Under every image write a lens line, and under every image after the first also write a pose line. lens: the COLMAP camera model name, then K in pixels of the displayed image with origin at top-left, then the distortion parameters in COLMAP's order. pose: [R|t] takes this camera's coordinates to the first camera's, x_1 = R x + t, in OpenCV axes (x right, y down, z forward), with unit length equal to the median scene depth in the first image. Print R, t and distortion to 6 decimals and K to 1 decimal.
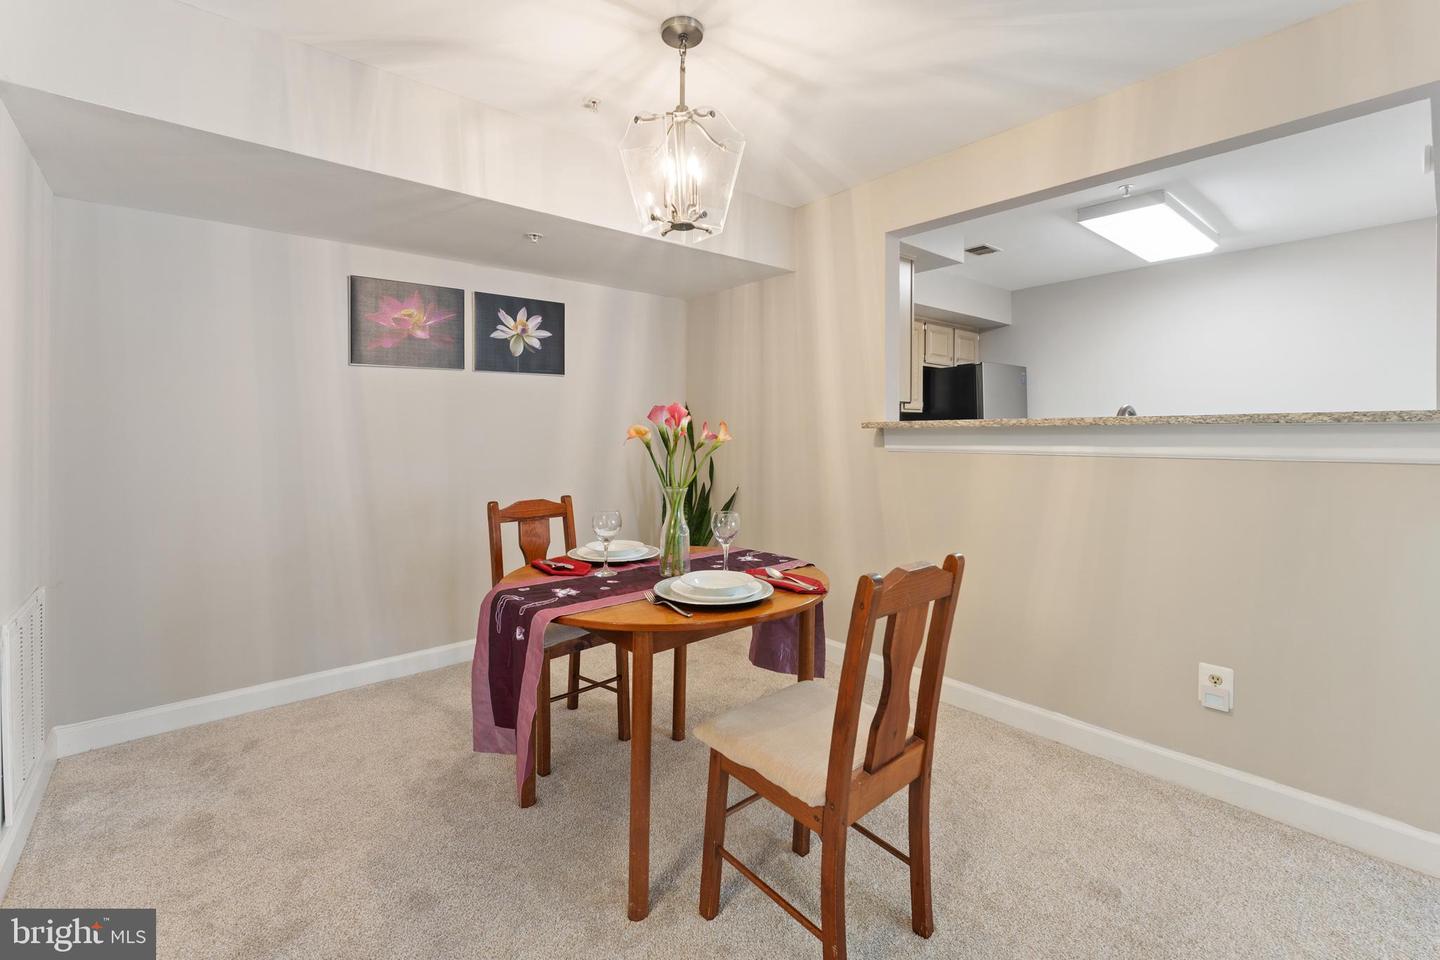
lens RADIAL K [[628.0, 0, 728.6], [0, 628.0, 458.0], [0, 0, 1]] dist [0.000997, -0.001469]
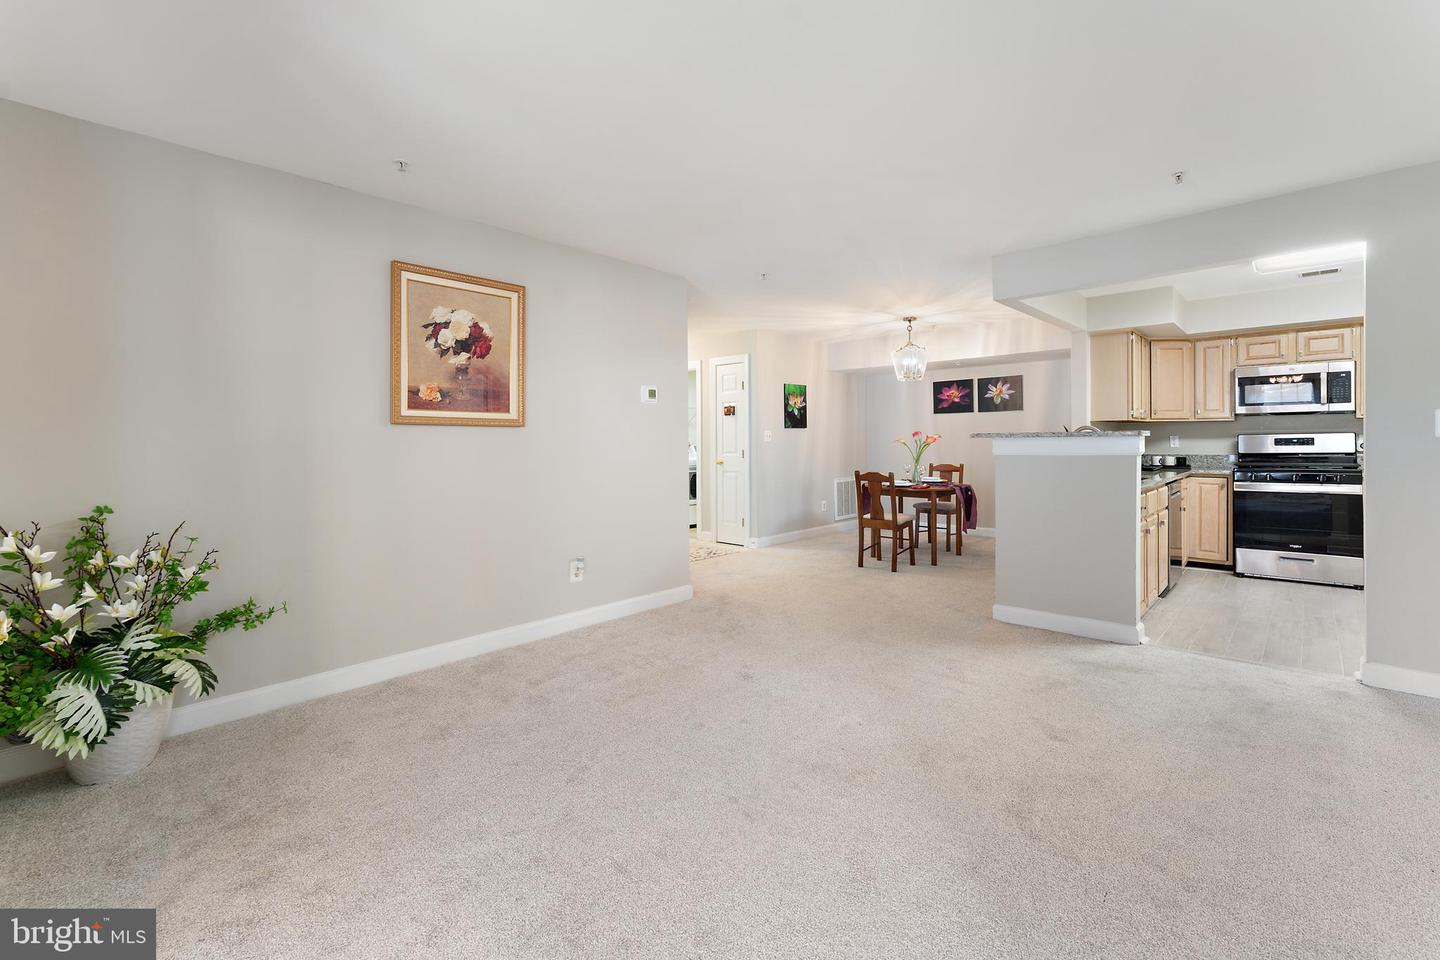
lens RADIAL K [[628.0, 0, 713.4], [0, 628.0, 435.0], [0, 0, 1]] dist [0.000997, -0.001469]
pose [[0.099561, -0.010453, -0.994977, 1.771659], [-0.040503, 0.999074, -0.014549, 0.017339], [0.994207, 0.041748, 0.099046, -0.195582]]
